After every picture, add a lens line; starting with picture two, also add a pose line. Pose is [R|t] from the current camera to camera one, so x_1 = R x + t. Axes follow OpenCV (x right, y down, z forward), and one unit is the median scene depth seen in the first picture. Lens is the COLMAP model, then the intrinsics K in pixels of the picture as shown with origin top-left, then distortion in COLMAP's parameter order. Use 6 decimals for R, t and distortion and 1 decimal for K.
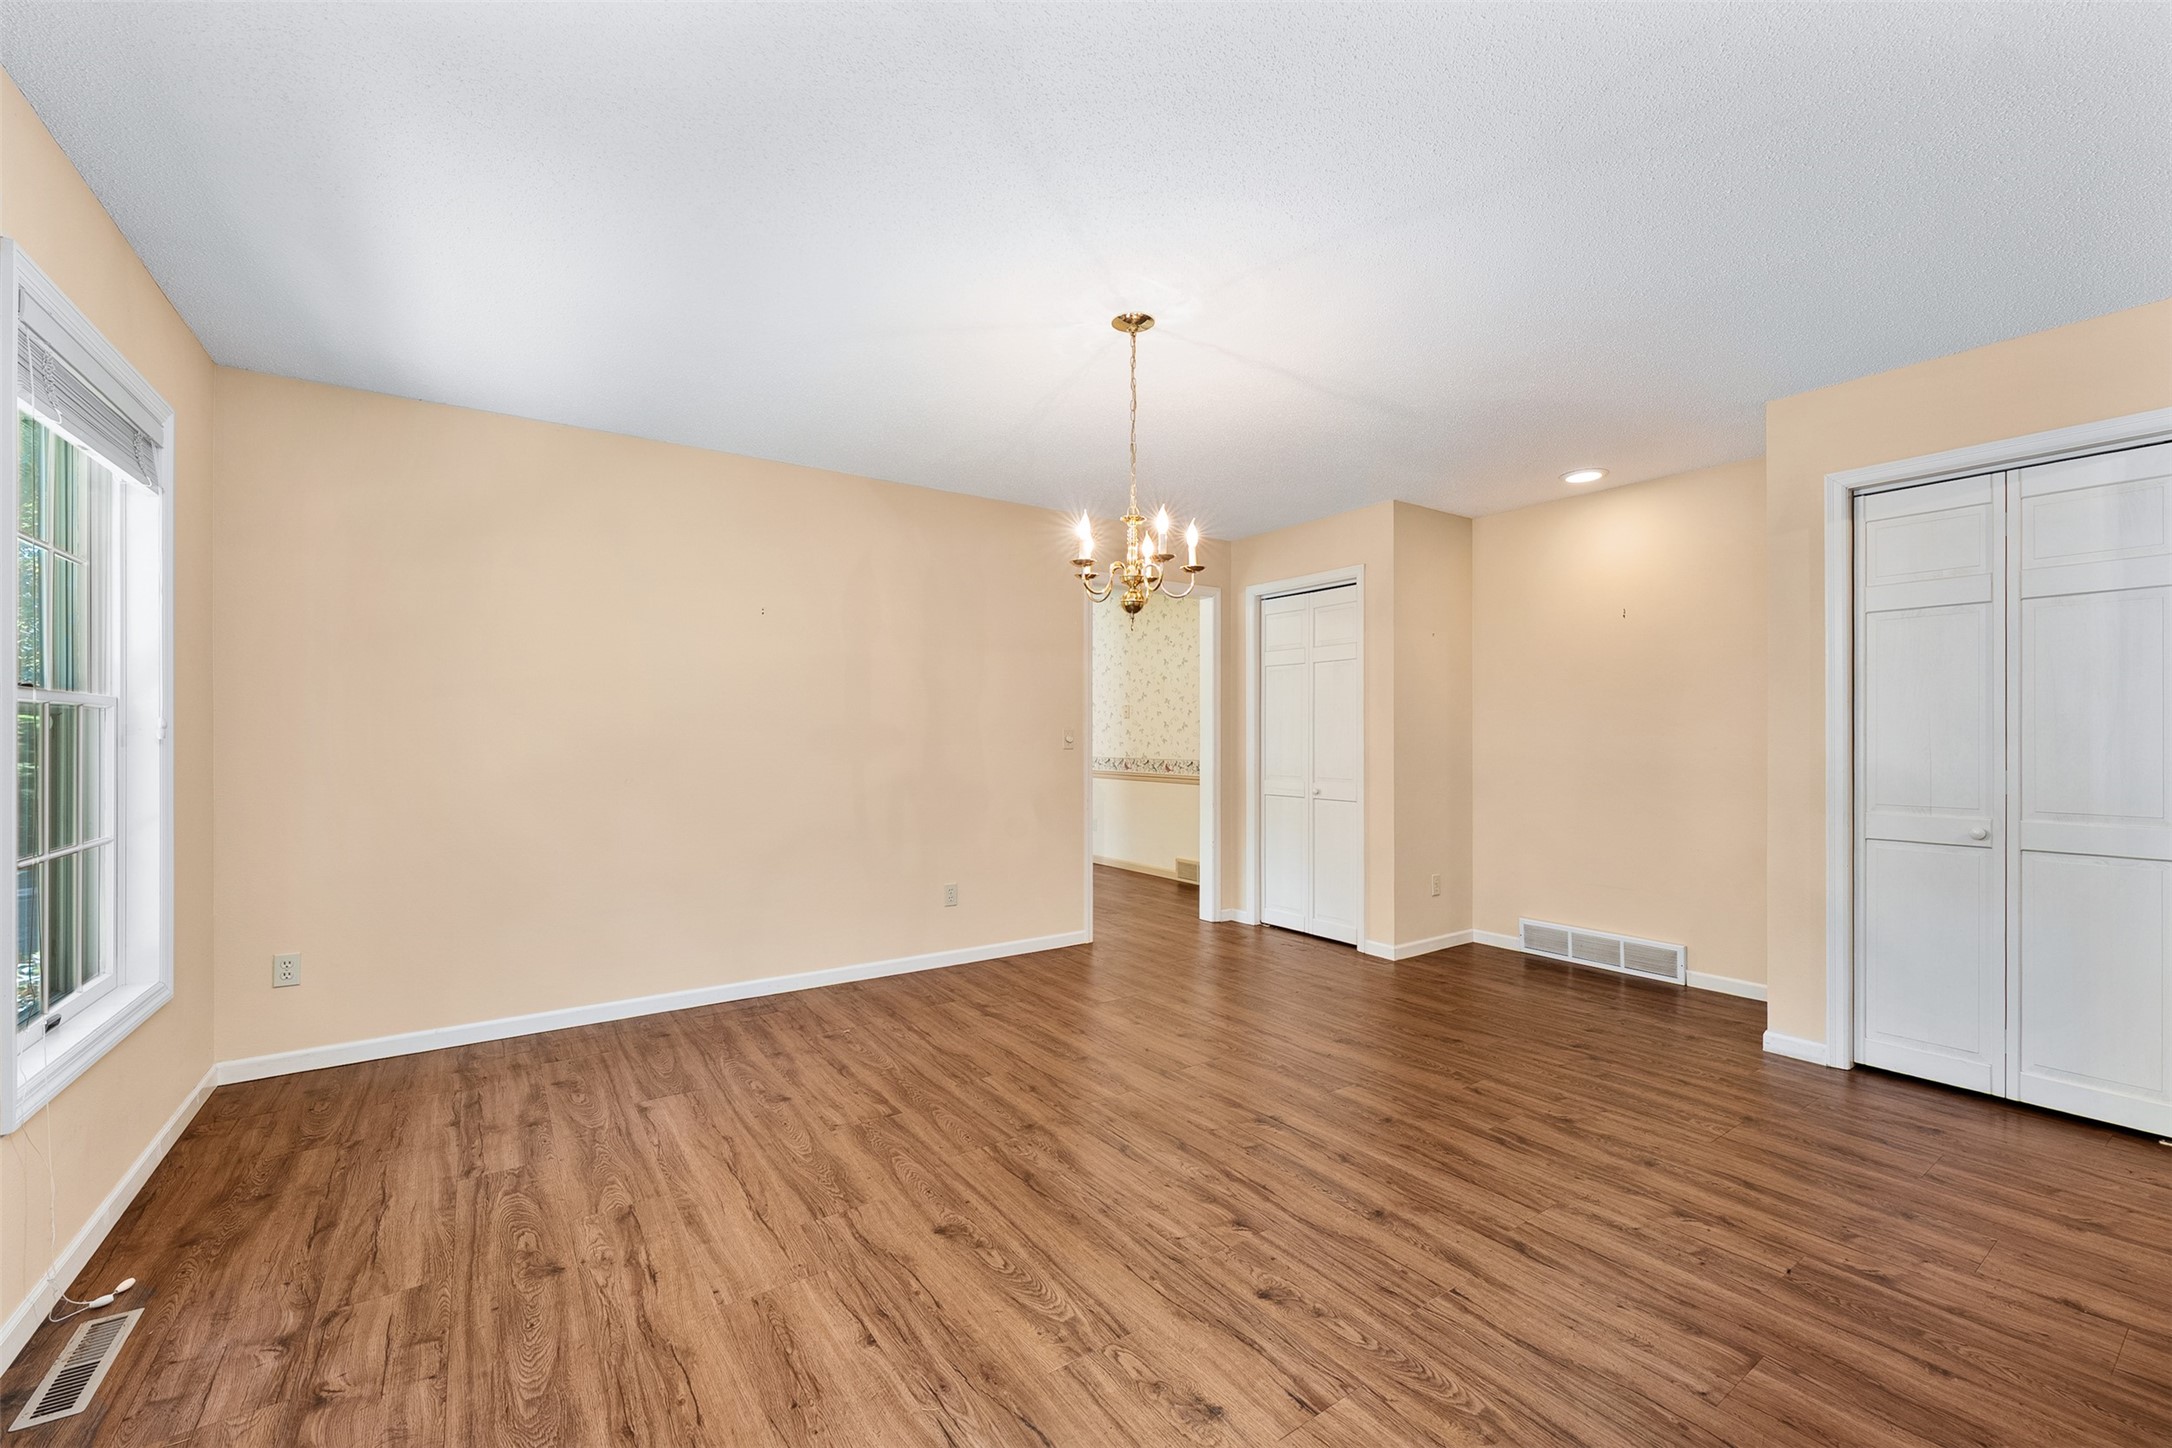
lens RADIAL K [[892.3, 0, 1074.9], [0, 892.3, 721.9], [0, 0, 1]] dist [-0.005164, -0.001060]
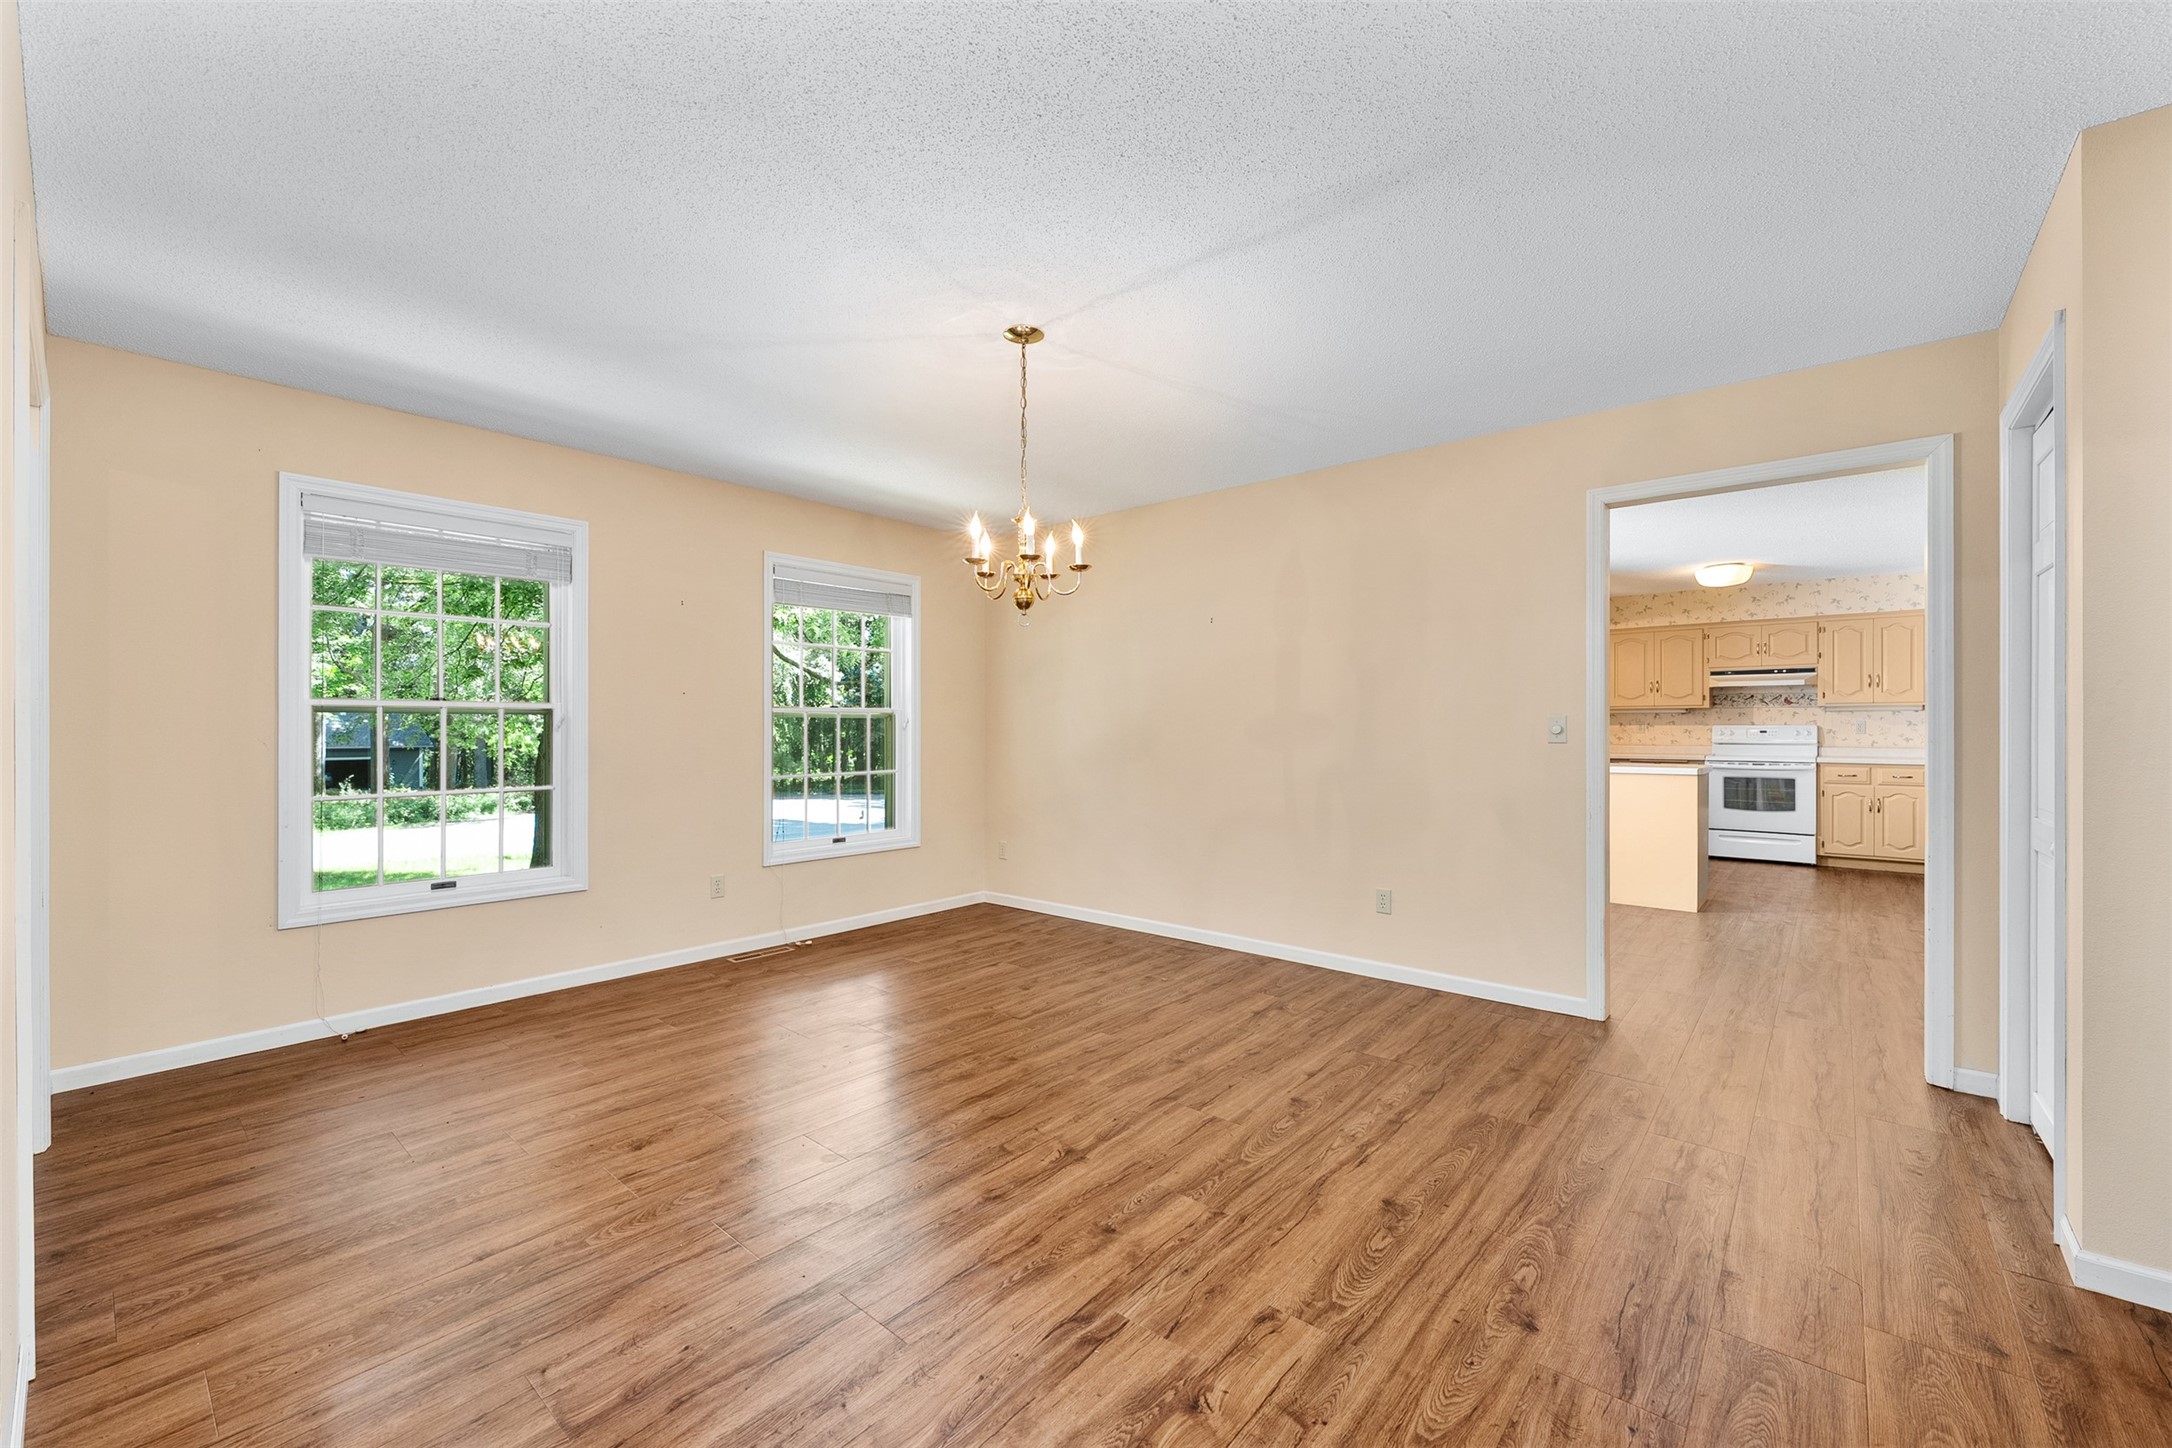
lens RADIAL K [[892.3, 0, 1094.3], [0, 892.3, 711.5], [0, 0, 1]] dist [-0.005164, -0.001060]
pose [[0.245164, -0.012353, -0.969403, 0.920327], [0.012012, 0.999881, -0.009704, 0.008467], [0.969407, -0.009265, 0.245283, 0.677590]]
